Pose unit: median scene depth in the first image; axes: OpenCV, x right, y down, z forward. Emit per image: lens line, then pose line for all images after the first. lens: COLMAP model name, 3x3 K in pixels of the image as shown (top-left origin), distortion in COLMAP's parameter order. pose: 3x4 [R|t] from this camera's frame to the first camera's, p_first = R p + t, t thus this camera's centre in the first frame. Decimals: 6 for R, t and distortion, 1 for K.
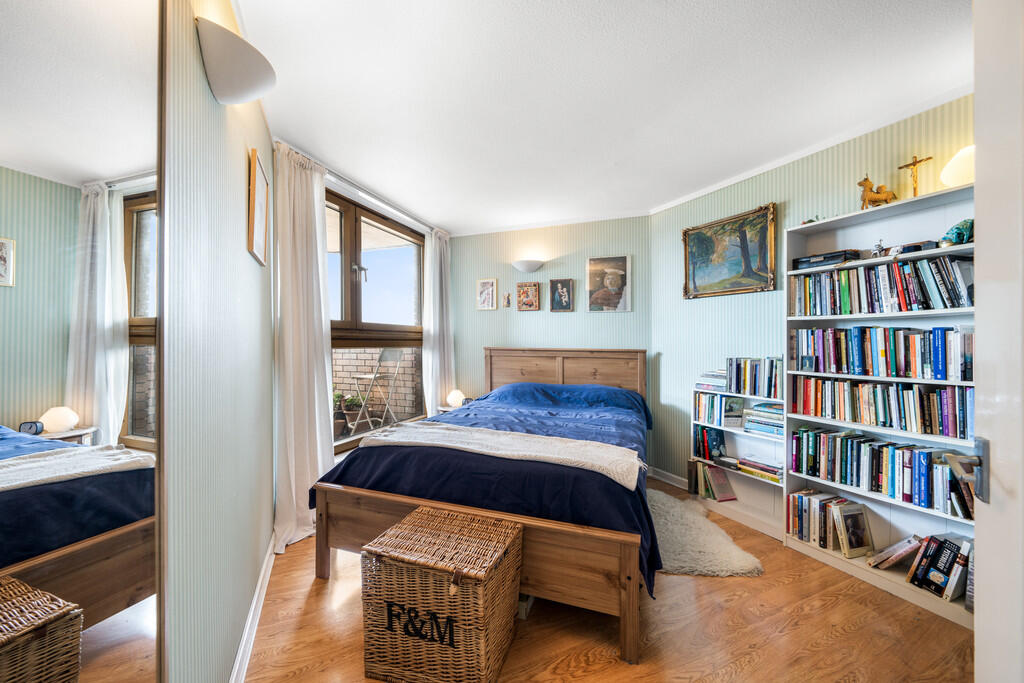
lens RADIAL K [[379.7, 0, 511.1], [0, 379.7, 339.3], [0, 0, 1]] dist [-0.000038, 0.000075]
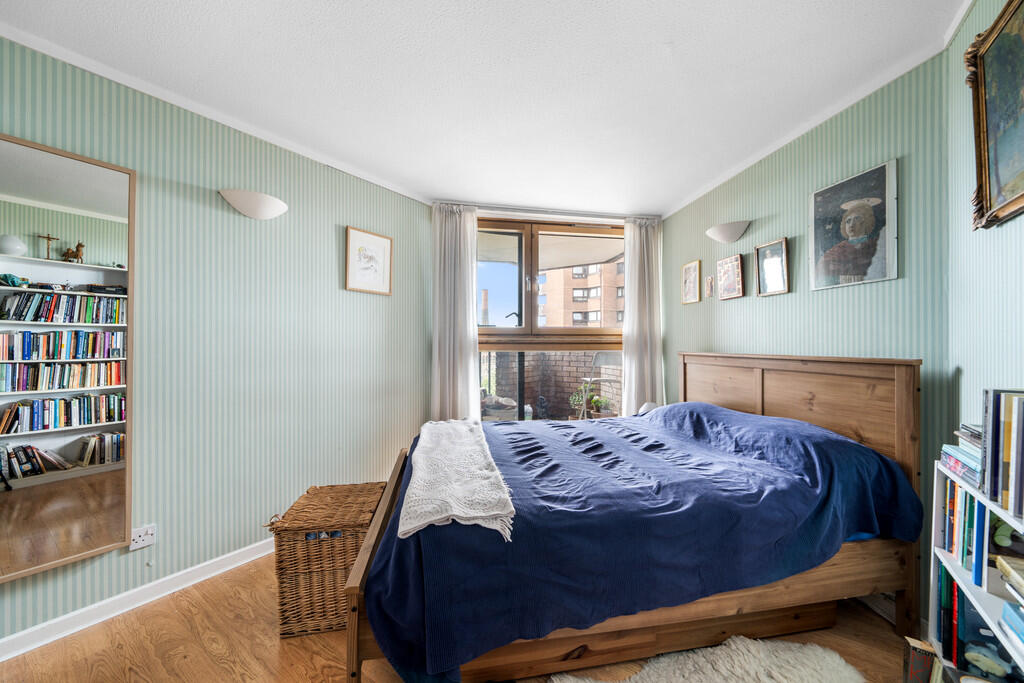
lens RADIAL K [[379.7, 0, 511.9], [0, 379.7, 344.6], [0, 0, 1]] dist [-0.000038, 0.000075]
pose [[0.499614, -0.002534, -0.866245, 0.481684], [0.005609, 0.999984, 0.000310, 0.005492], [0.866230, -0.005013, 0.499620, 0.349916]]
